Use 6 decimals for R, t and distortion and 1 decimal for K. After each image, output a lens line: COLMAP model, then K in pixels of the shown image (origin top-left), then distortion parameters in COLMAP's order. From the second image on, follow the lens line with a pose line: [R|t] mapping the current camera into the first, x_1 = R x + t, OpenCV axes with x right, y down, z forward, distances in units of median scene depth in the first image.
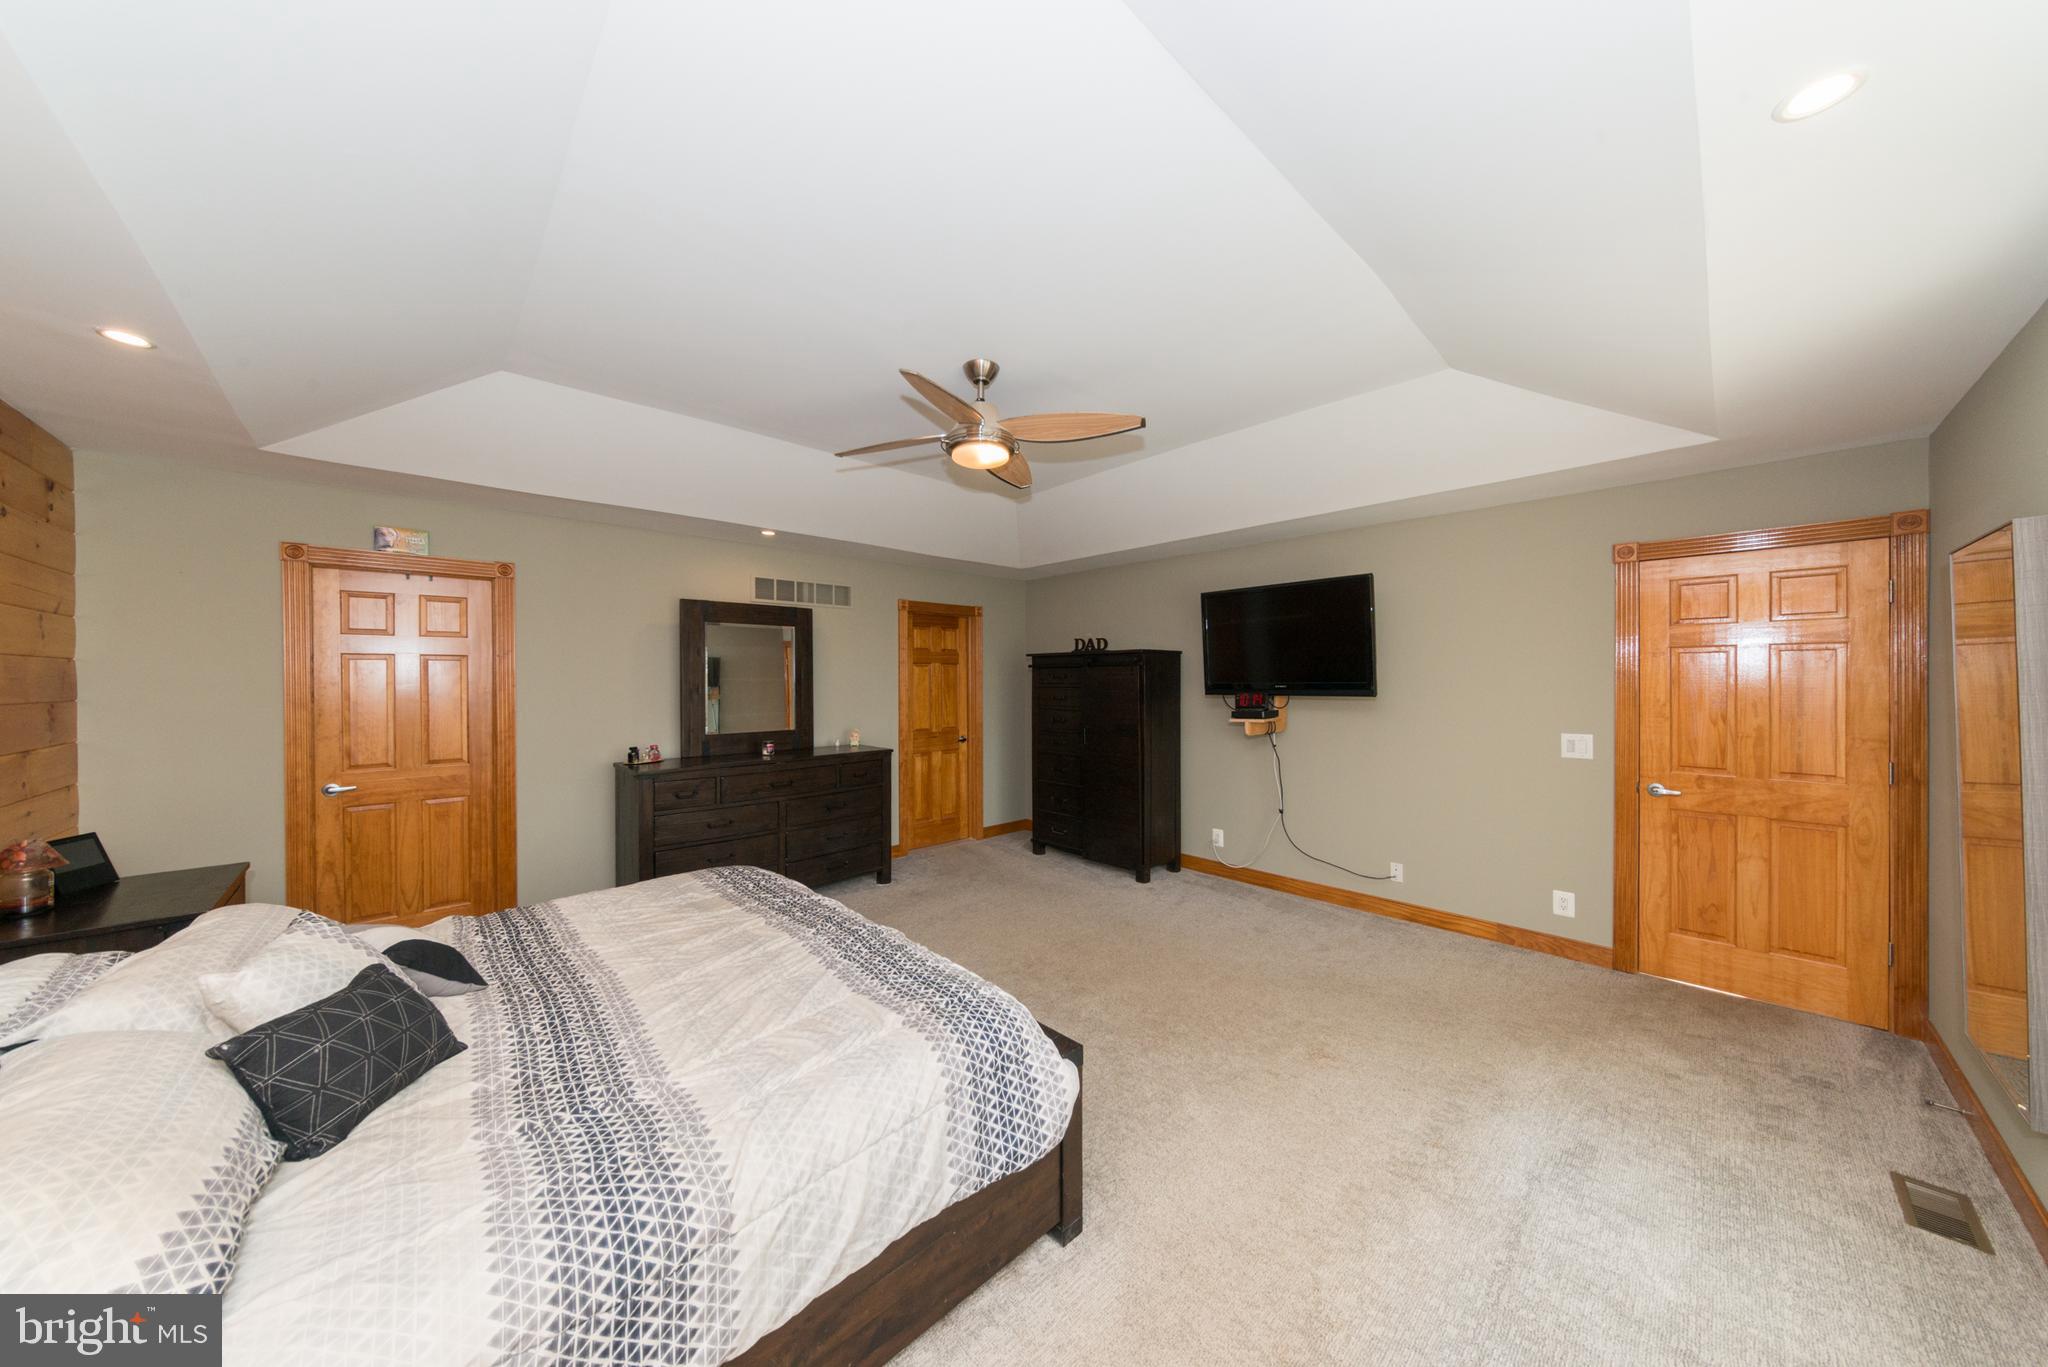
lens RADIAL K [[667.9, 0, 1025.0], [0, 667.9, 683.4], [0, 0, 1]] dist [-0.002594, -0.000032]
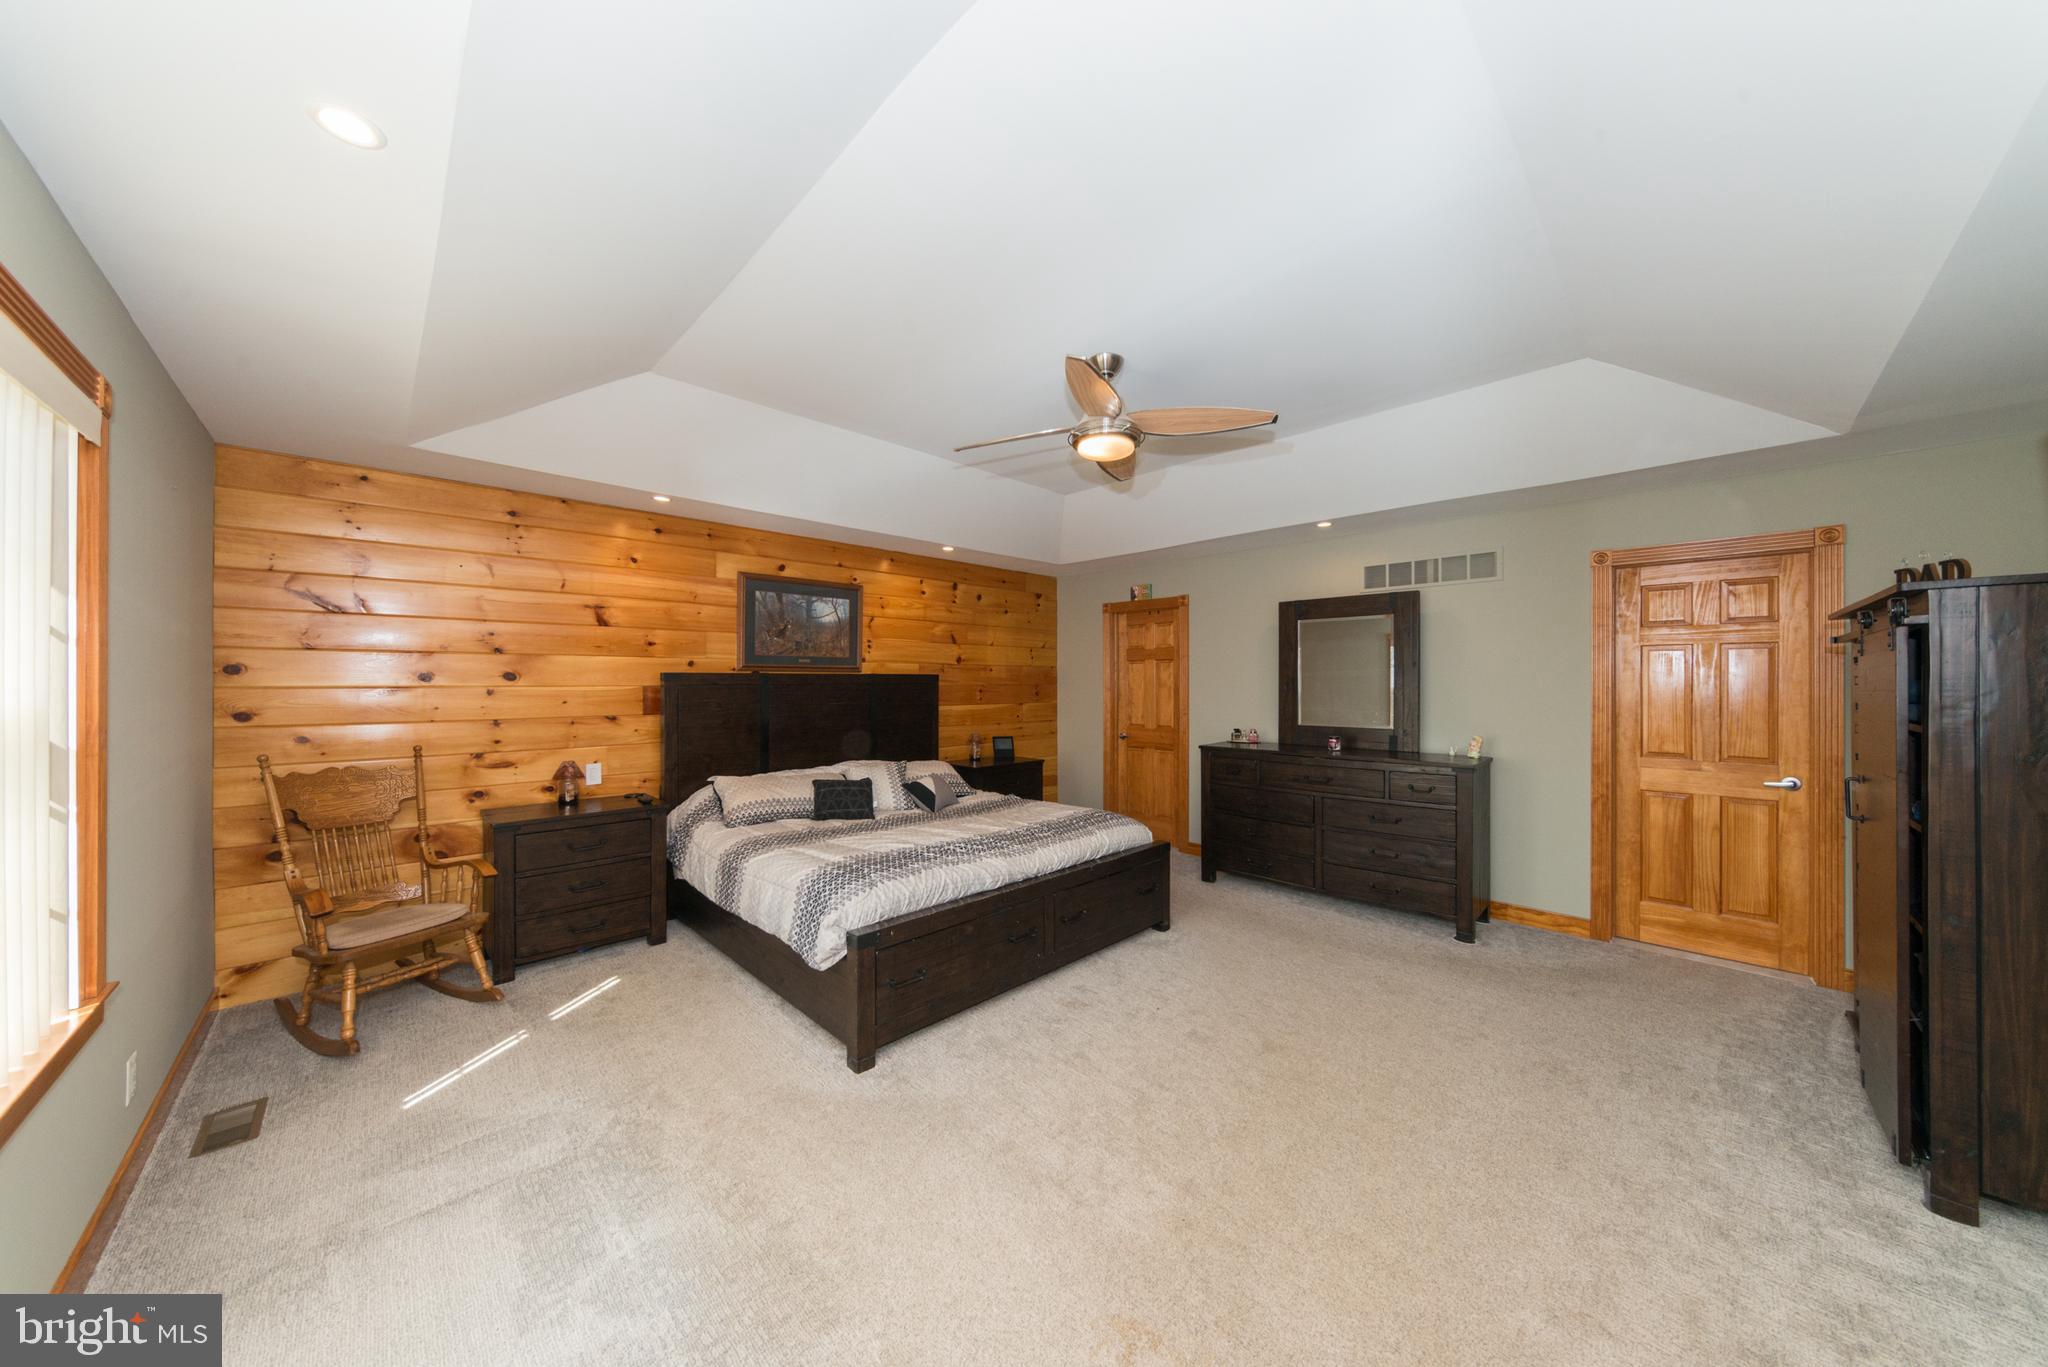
lens RADIAL K [[667.9, 0, 1025.0], [0, 667.9, 683.4], [0, 0, 1]] dist [-0.002594, -0.000032]
pose [[0.012224, 0.012341, -0.999849, 0.549468], [-0.000028, 0.999924, 0.012342, -0.002896], [0.999925, -0.000123, 0.012223, 0.496788]]
